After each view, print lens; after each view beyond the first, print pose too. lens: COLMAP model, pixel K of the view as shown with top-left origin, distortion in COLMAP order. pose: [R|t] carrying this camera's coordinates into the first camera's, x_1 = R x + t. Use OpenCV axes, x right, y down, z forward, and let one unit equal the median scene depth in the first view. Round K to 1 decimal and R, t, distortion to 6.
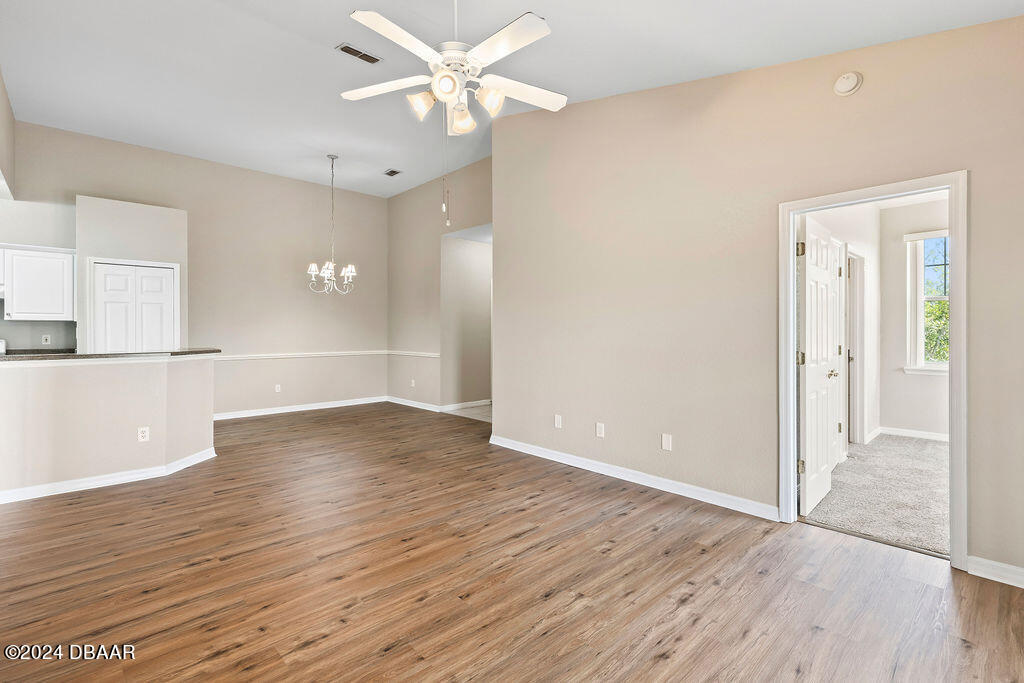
lens RADIAL K [[463.5, 0, 499.7], [0, 463.5, 336.1], [0, 0, 1]] dist [0.008121, -0.001867]
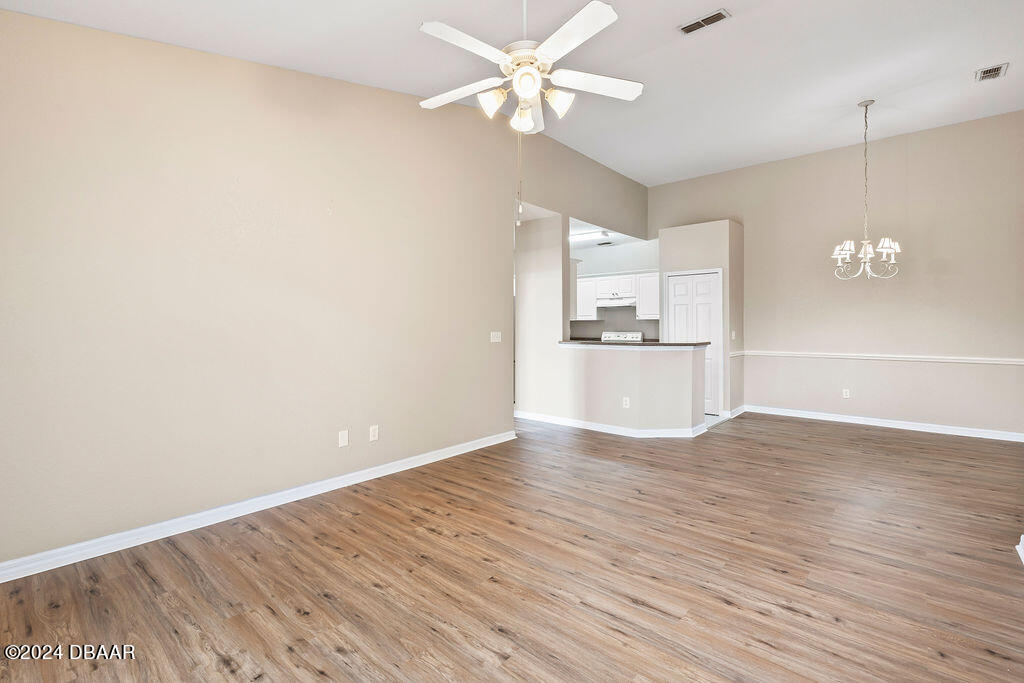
lens RADIAL K [[463.5, 0, 515.7], [0, 463.5, 331.1], [0, 0, 1]] dist [0.008121, -0.001867]
pose [[0.126786, 0.010523, -0.991874, 0.626211], [-0.011662, 0.999890, 0.009117, -0.007927], [0.991862, 0.010411, 0.126894, 0.589495]]
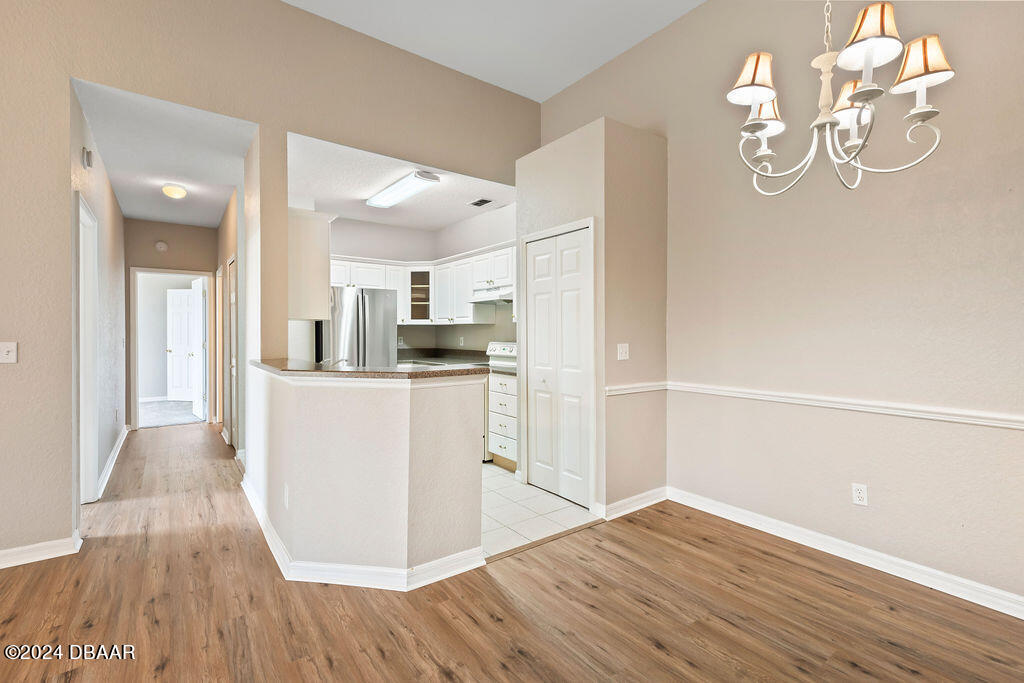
lens RADIAL K [[463.5, 0, 504.9], [0, 463.5, 339.2], [0, 0, 1]] dist [0.008121, -0.001867]
pose [[-0.097862, 0.011780, -0.995130, -0.186592], [-0.014313, 0.999810, 0.013243, -0.018125], [0.995097, 0.015539, -0.097675, 1.574191]]
